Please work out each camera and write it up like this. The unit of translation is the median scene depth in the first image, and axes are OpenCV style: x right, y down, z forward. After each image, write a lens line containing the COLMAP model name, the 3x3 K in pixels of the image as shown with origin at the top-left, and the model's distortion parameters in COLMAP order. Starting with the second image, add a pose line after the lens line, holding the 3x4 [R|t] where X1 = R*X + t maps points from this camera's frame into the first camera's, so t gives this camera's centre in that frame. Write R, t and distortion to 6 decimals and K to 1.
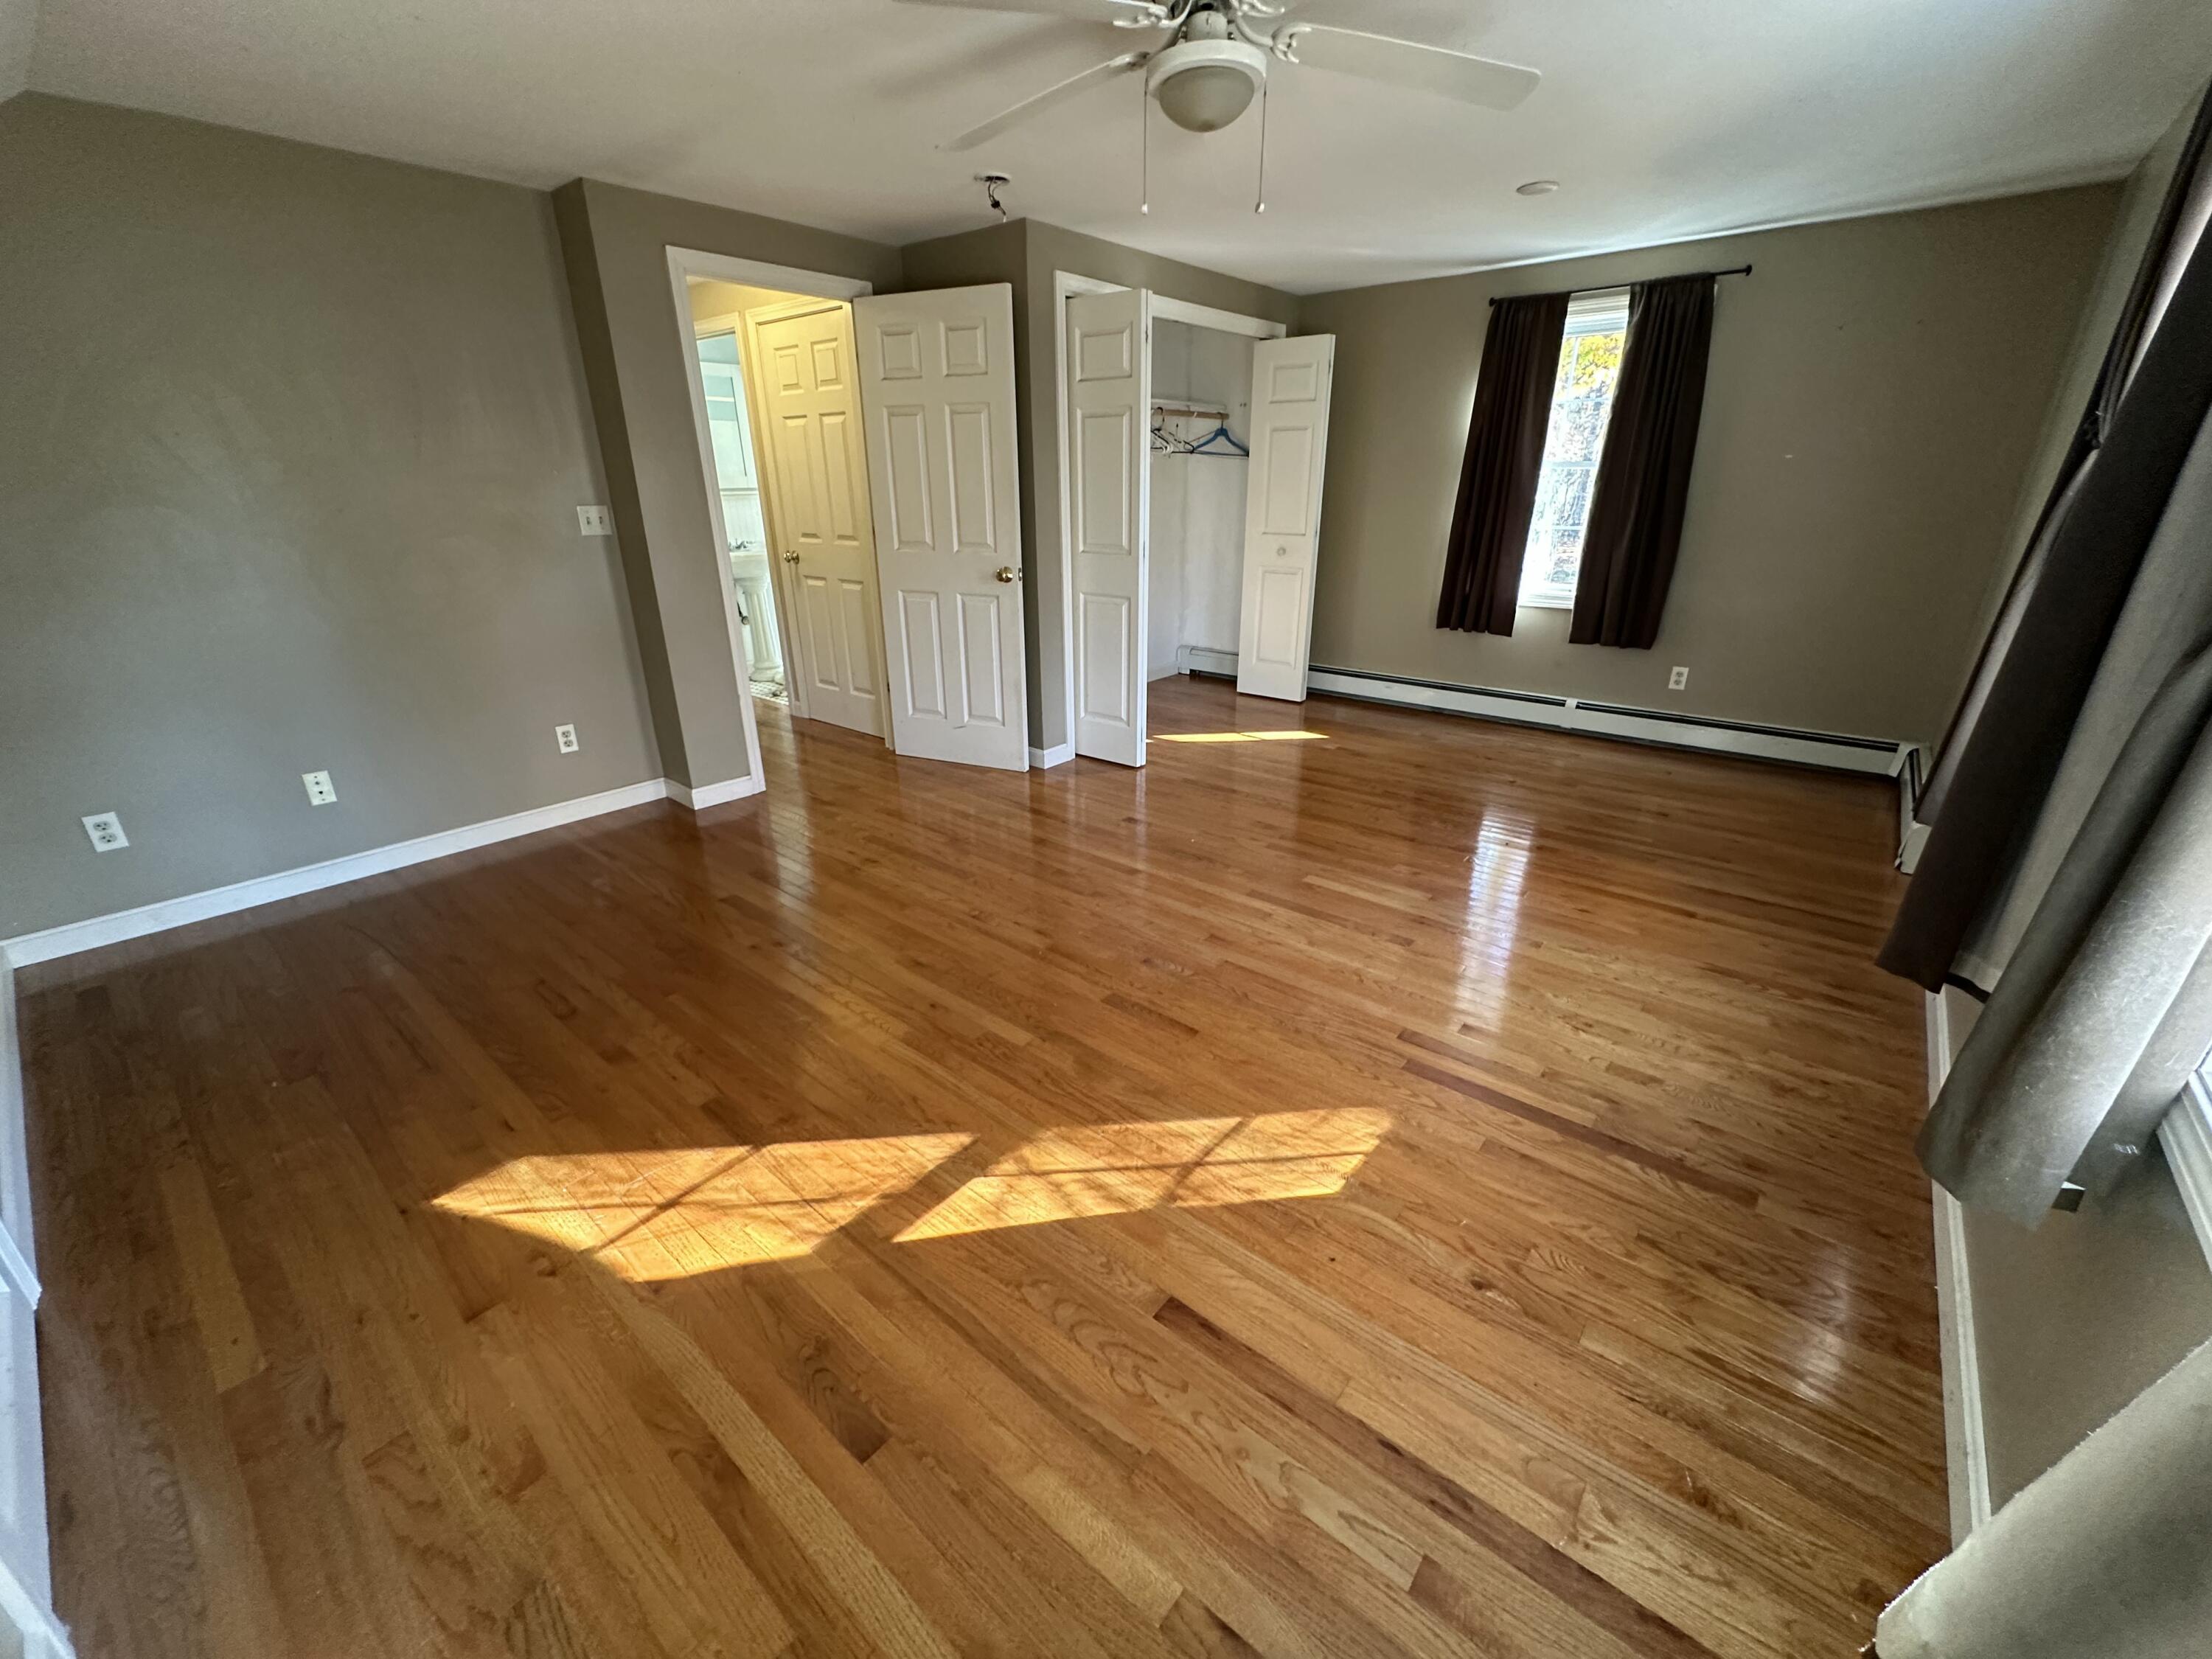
lens RADIAL K [[890.6, 0, 1119.2], [0, 890.6, 833.4], [0, 0, 1]] dist [-0.000167, -0.000197]
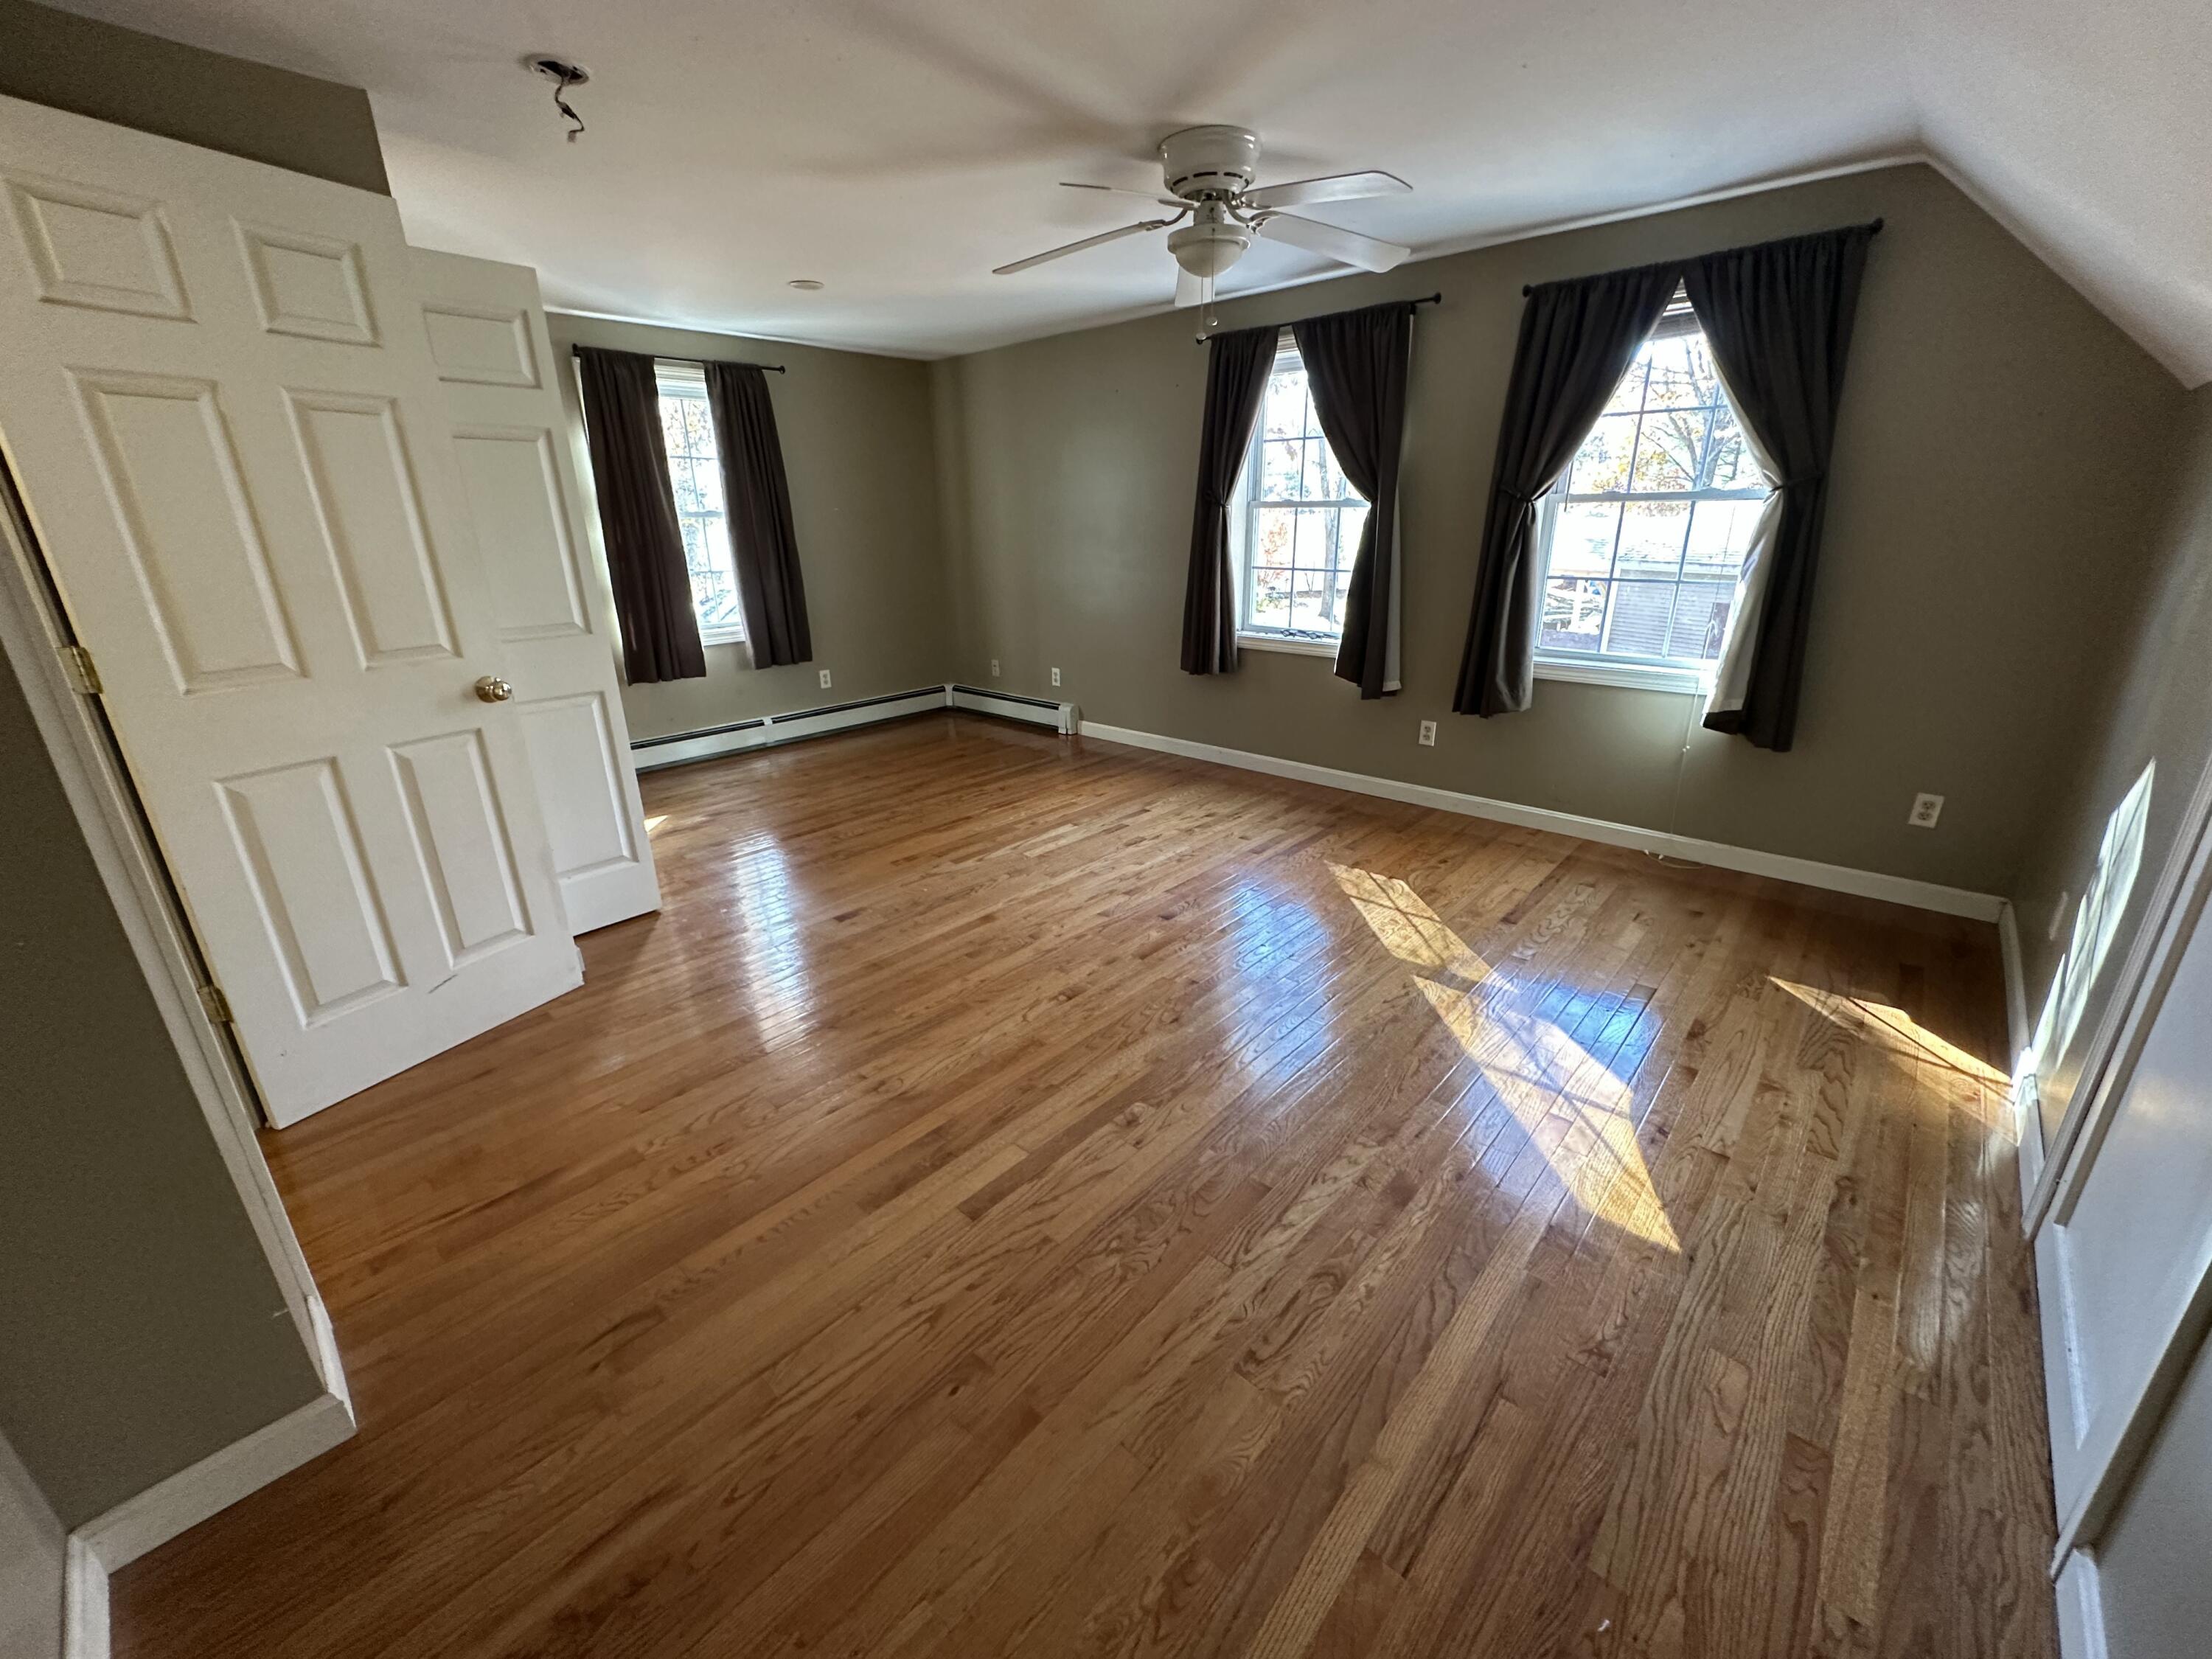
lens RADIAL K [[877.4, 0, 1106.0], [0, 877.4, 829.5], [0, 0, 1]] dist [0.000258, 0.000160]
pose [[0.051003, -0.332487, 0.941728, -0.824621], [0.384344, 0.876864, 0.288771, -0.262300], [-0.921780, 0.347219, 0.172512, 0.658415]]
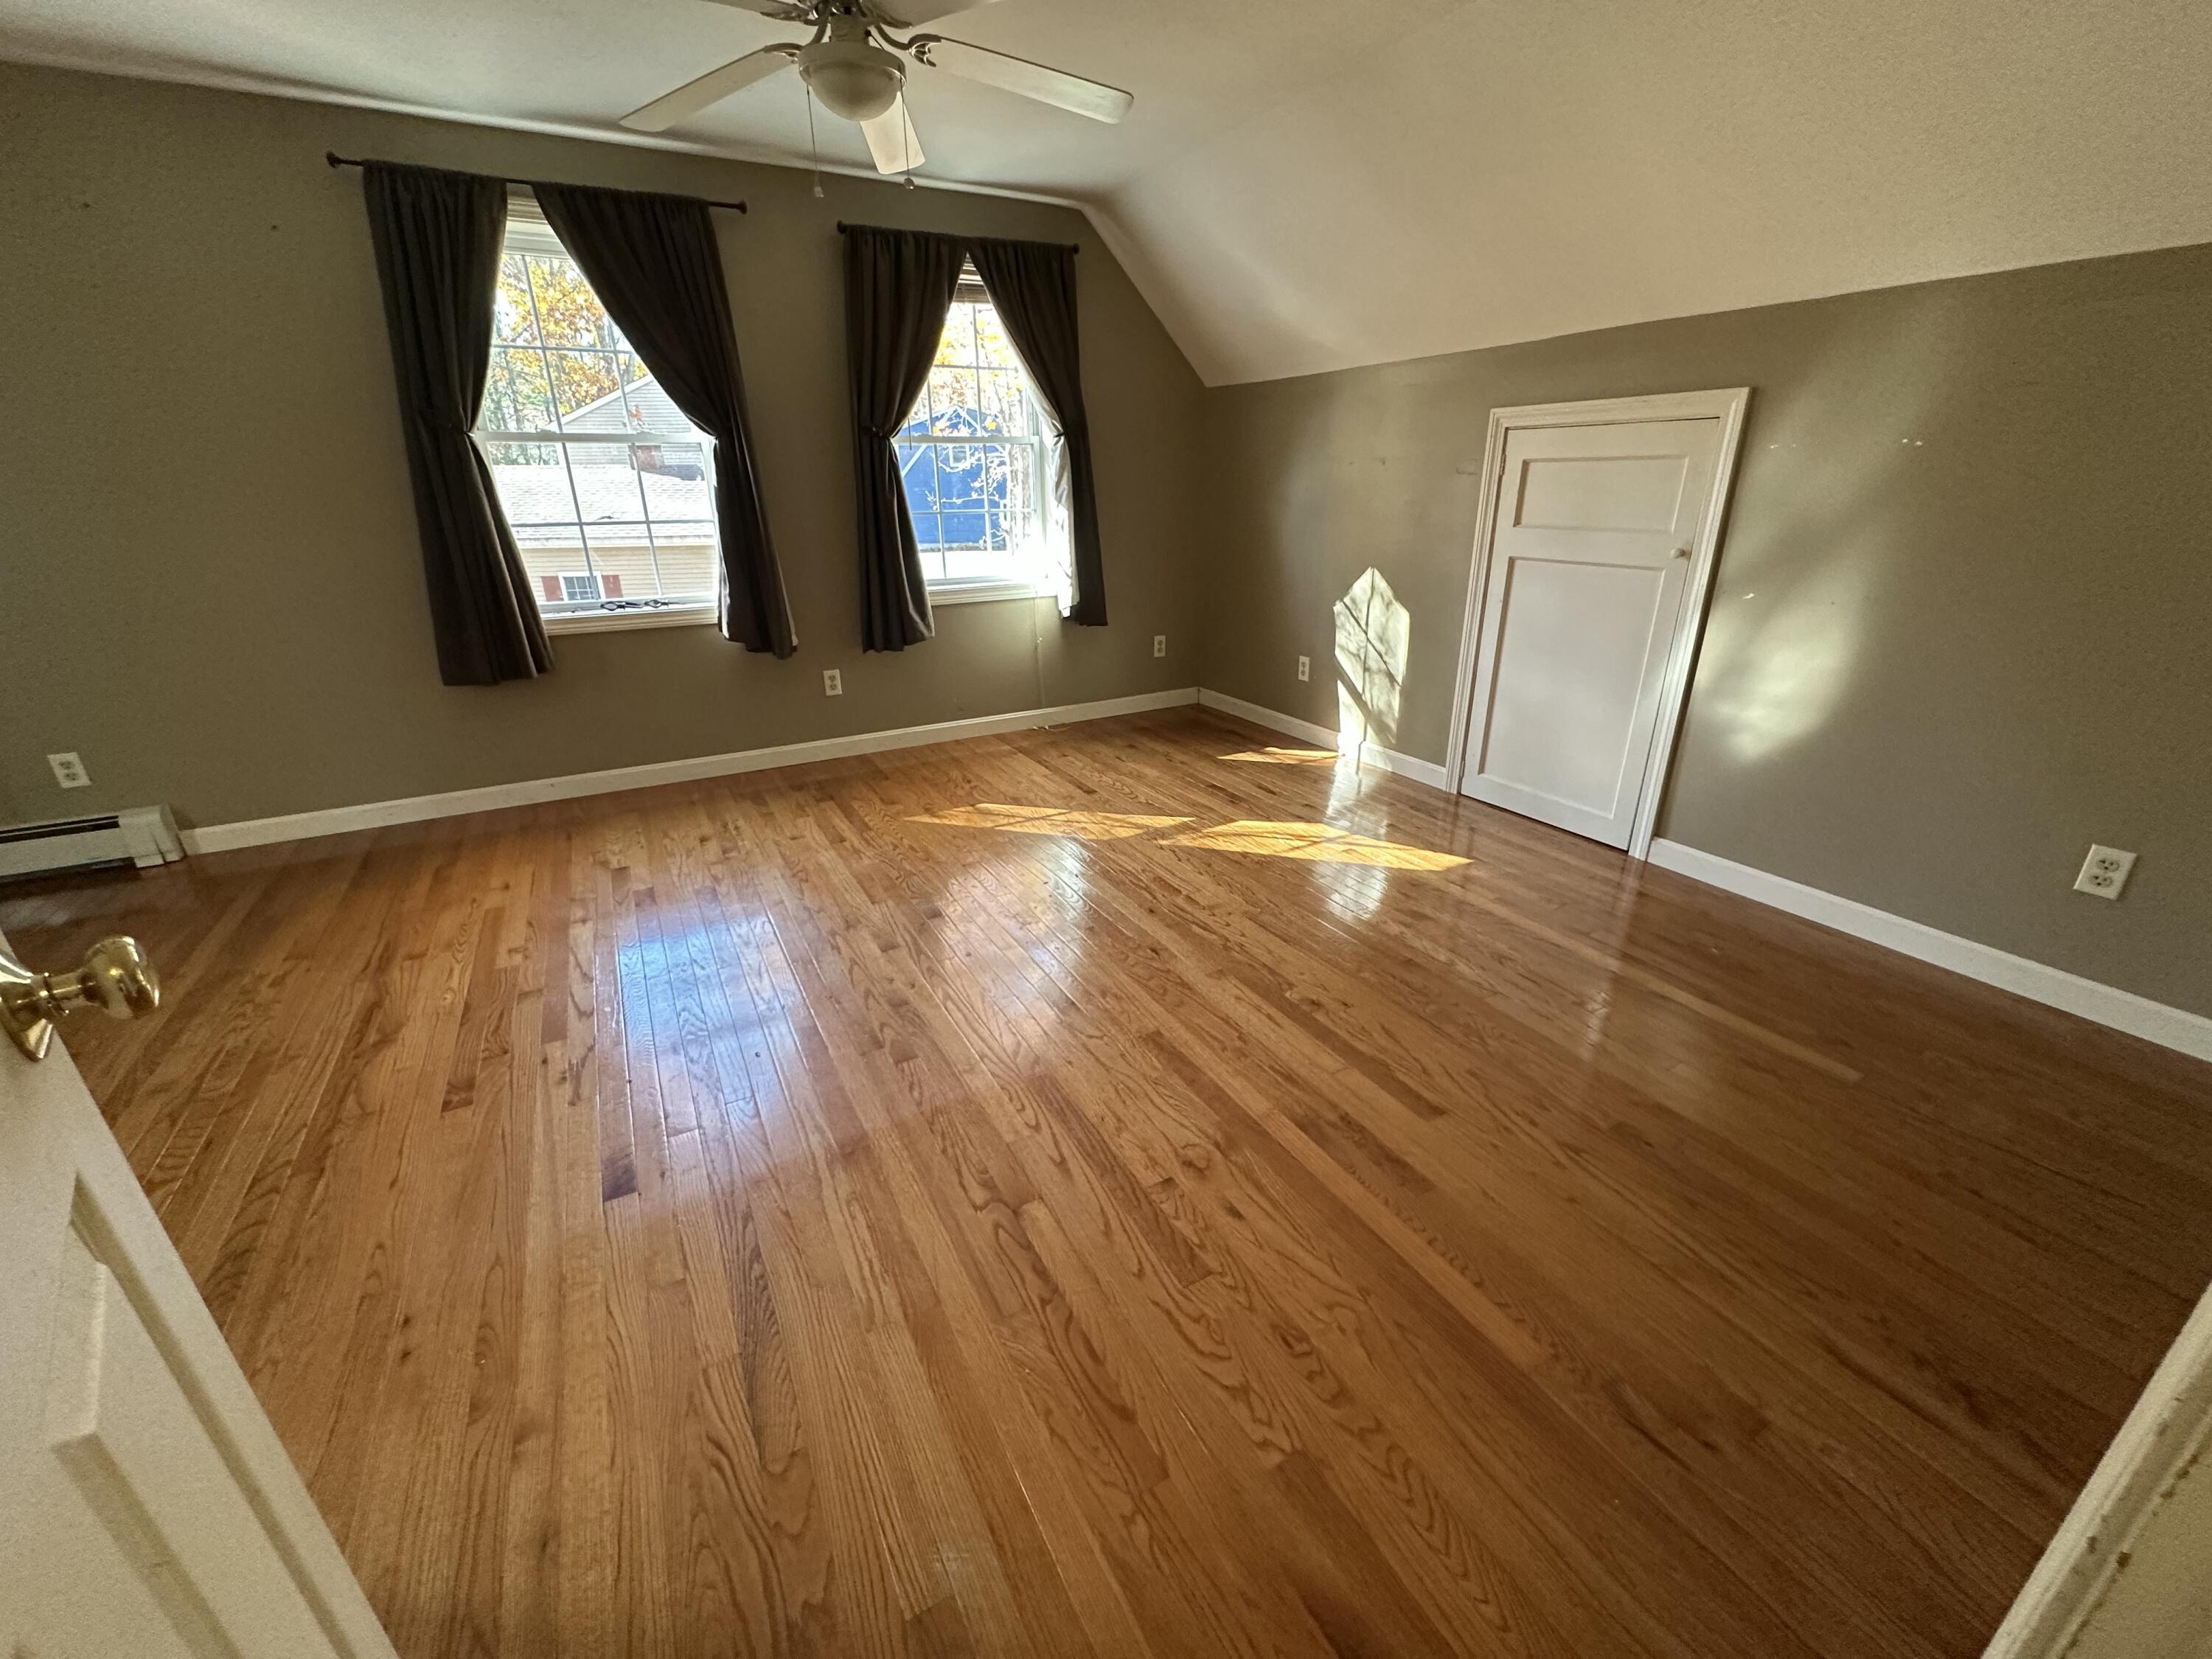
lens RADIAL K [[877.4, 0, 1106.0], [0, 877.4, 829.5], [0, 0, 1]] dist [0.000258, 0.000160]
pose [[-0.928188, -0.122165, 0.351486, -0.383116], [0.155194, 0.731411, 0.664043, -0.444428], [-0.338203, 0.670905, -0.659928, 1.211908]]
